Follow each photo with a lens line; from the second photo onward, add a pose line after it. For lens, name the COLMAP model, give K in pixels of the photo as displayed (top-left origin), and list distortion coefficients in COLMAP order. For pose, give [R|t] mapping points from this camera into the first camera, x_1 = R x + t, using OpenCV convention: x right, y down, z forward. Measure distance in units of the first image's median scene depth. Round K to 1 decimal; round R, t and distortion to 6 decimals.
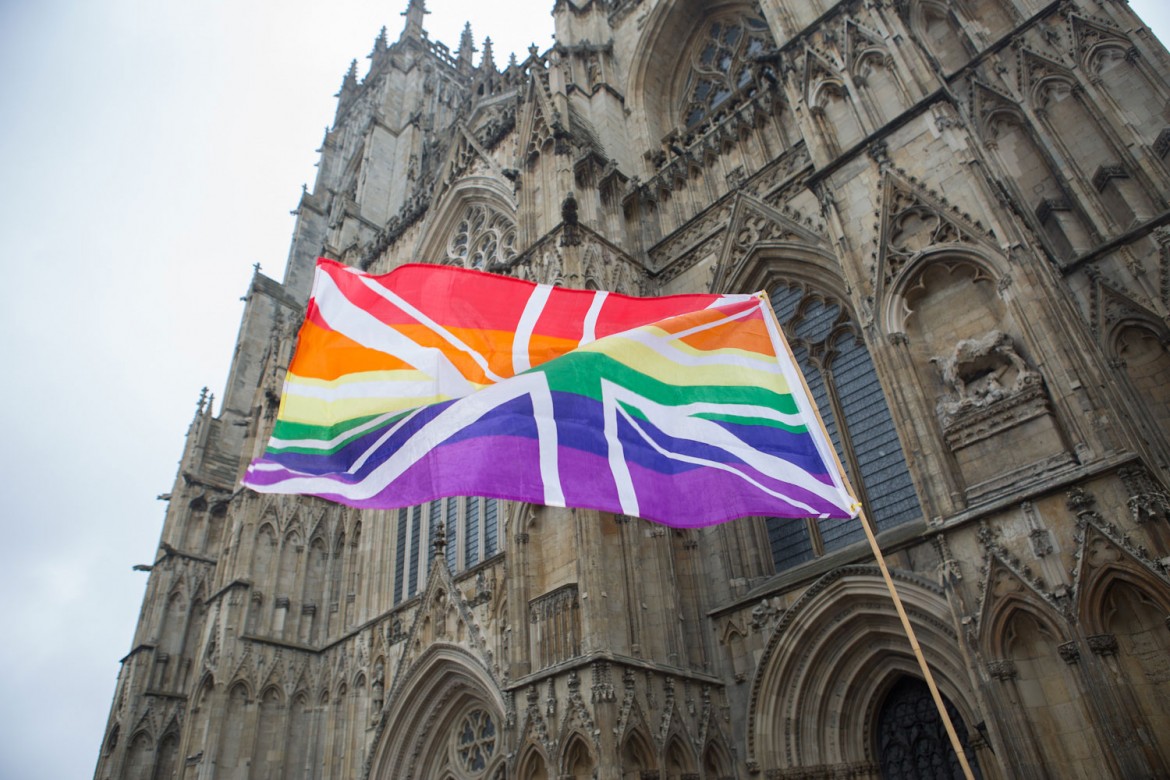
lens RADIAL K [[802.5, 0, 576.4], [0, 802.5, 385.6], [0, 0, 1]] dist [-0.110440, 0.078198]
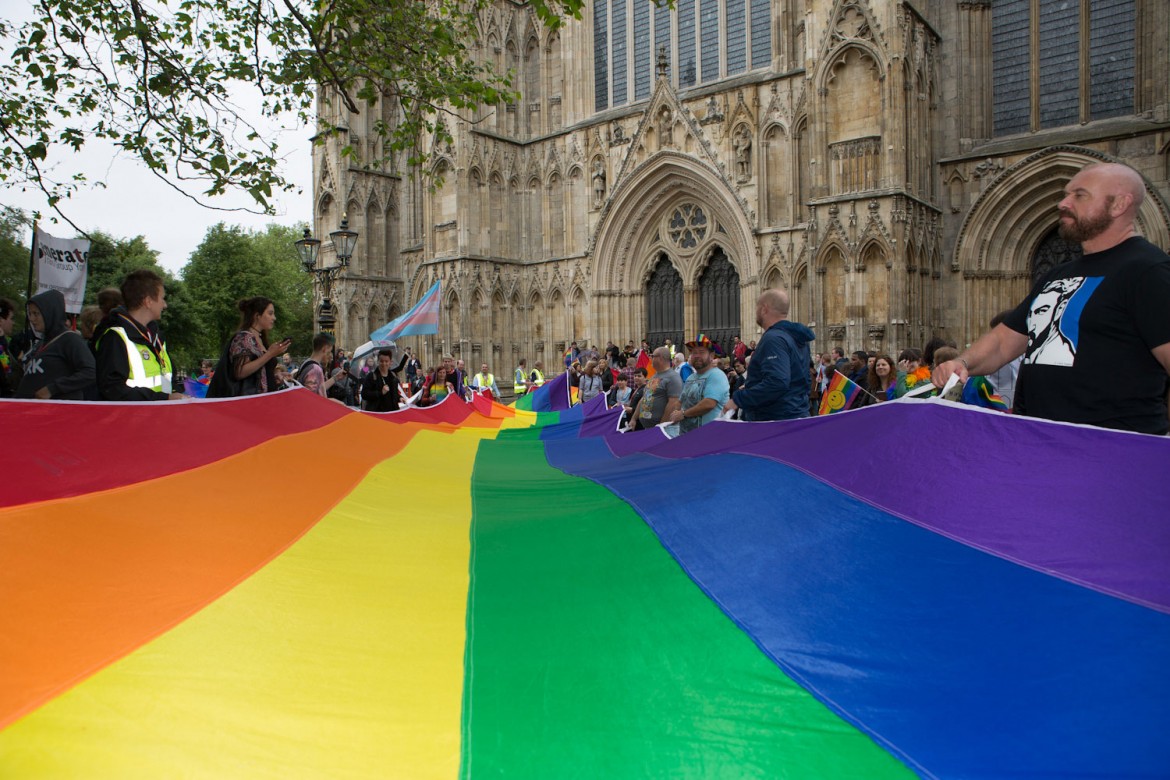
lens RADIAL K [[802.5, 0, 576.4], [0, 802.5, 385.6], [0, 0, 1]] dist [-0.110440, 0.078198]
pose [[0.994109, 0.048474, 0.096942, -0.430145], [-0.096875, 0.798503, 0.594145, -0.111741], [-0.048608, -0.600036, 0.798495, -0.218930]]
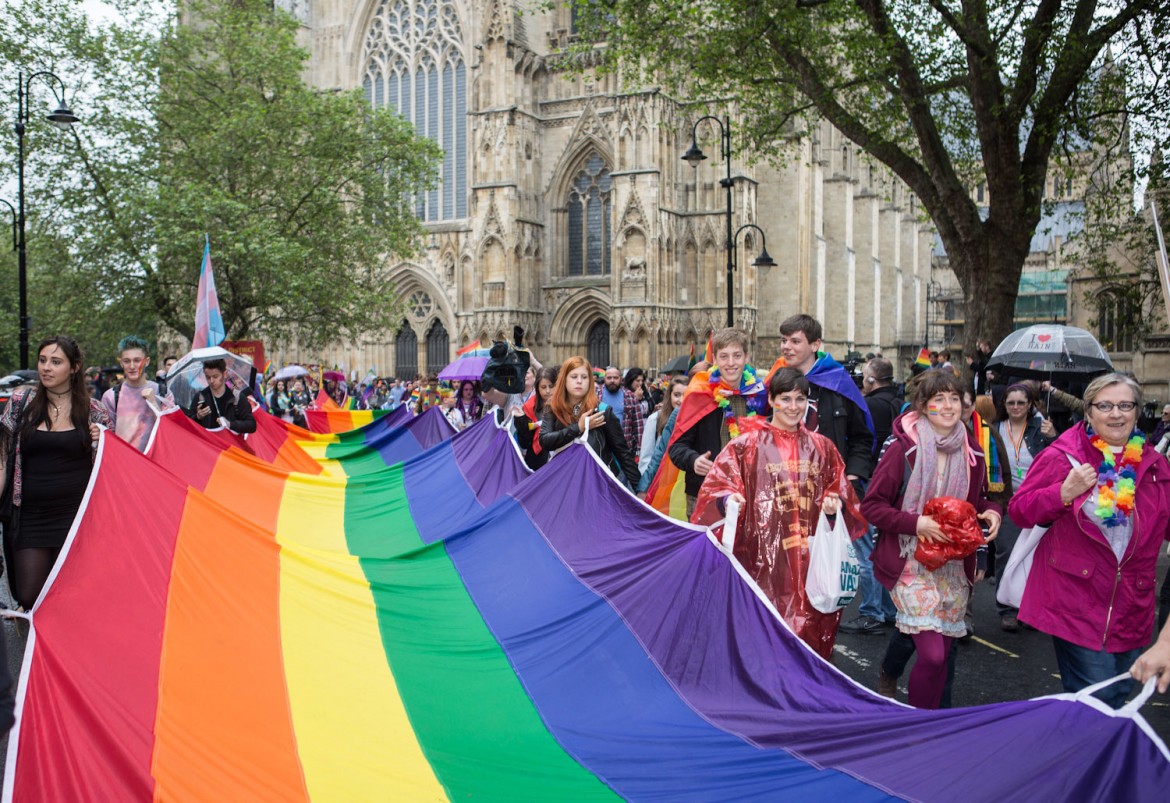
lens RADIAL K [[1269.0, 0, 585.0], [0, 1269.0, 401.5], [0, 0, 1]] dist [-0.000497, -0.001364]
pose [[0.947277, 0.050088, 0.316475, -0.803042], [-0.227729, 0.800062, 0.555014, -1.410898], [-0.225400, -0.597823, 0.769287, -2.004024]]
